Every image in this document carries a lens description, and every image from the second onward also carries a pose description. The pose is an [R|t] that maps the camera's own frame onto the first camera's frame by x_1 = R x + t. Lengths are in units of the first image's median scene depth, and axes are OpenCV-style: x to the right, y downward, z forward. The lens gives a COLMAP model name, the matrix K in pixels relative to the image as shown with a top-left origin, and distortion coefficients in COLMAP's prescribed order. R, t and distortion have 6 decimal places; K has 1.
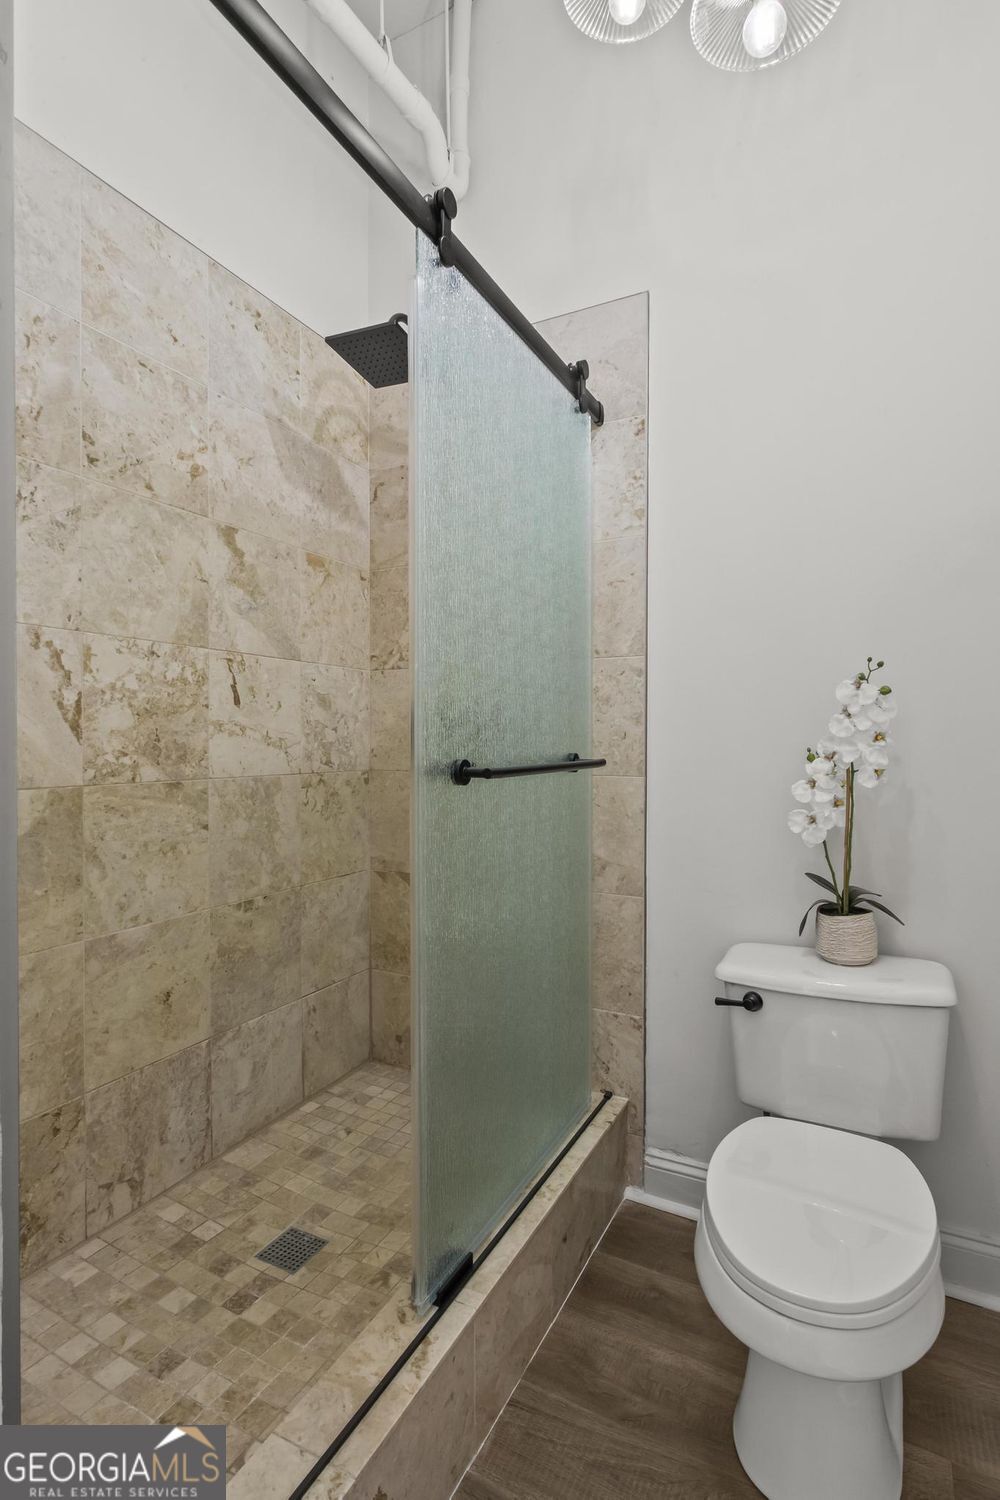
lens RADIAL K [[742.0, 0, 503.8], [0, 742.0, 750.5], [0, 0, 1]] dist [0.000666, 0.001495]
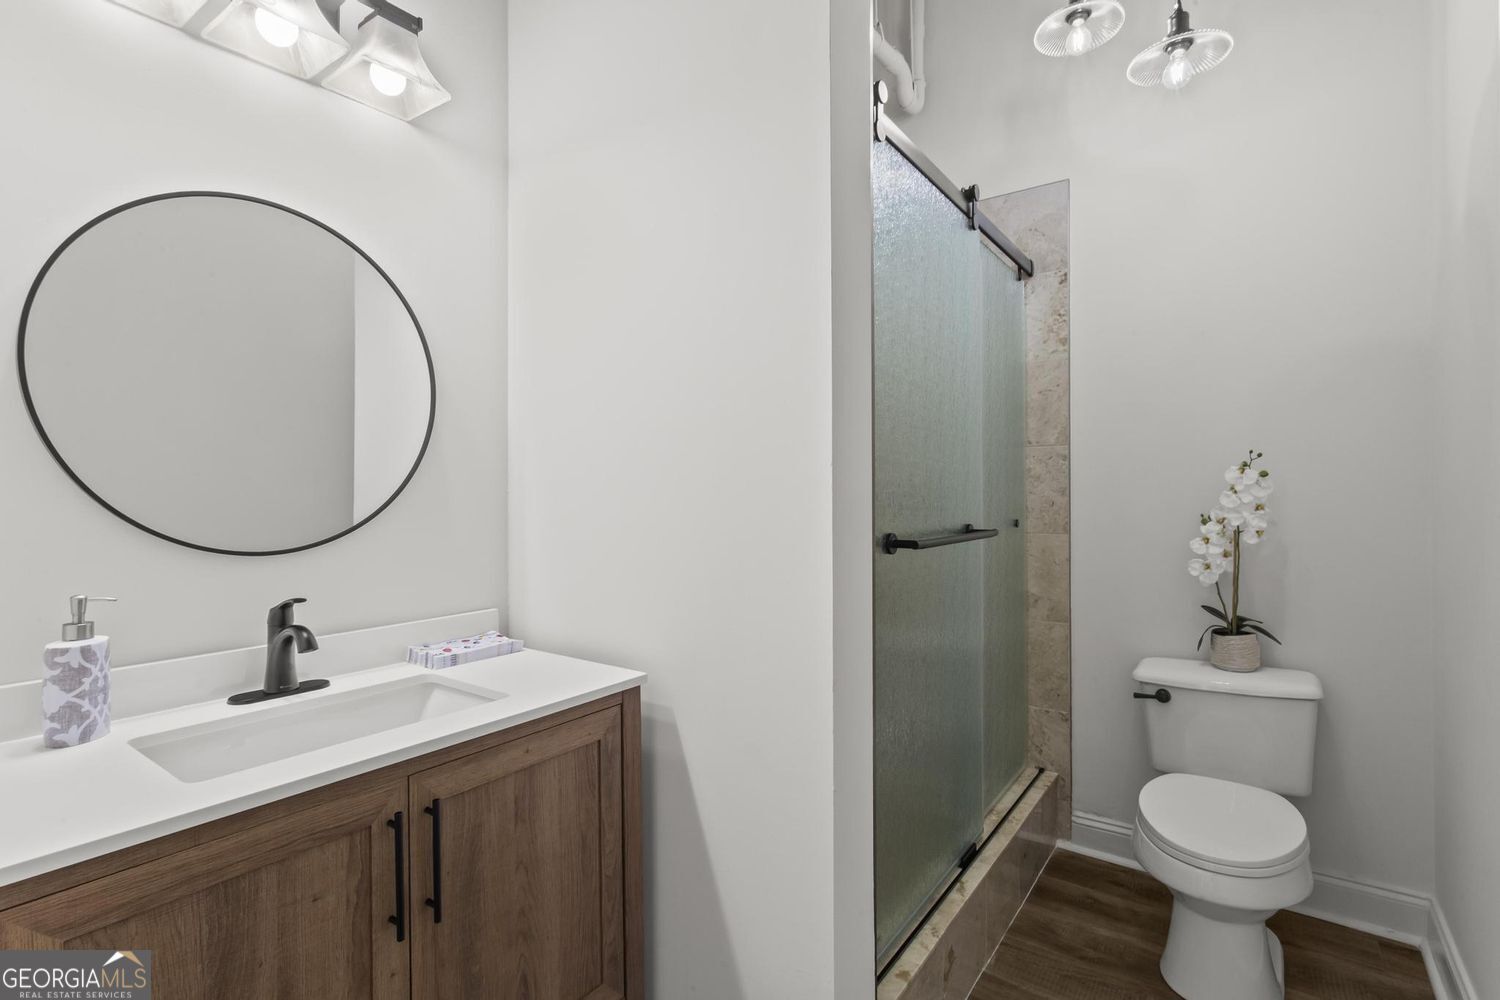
lens RADIAL K [[710.2, 0, 748.2], [0, 710.2, 492.8], [0, 0, 1]] dist [0.003651, -0.000346]
pose [[0.988700, -0.004693, -0.149832, -0.233441], [0.002375, 0.999875, -0.015645, -0.025709], [0.149887, 0.015113, 0.988588, -0.446859]]
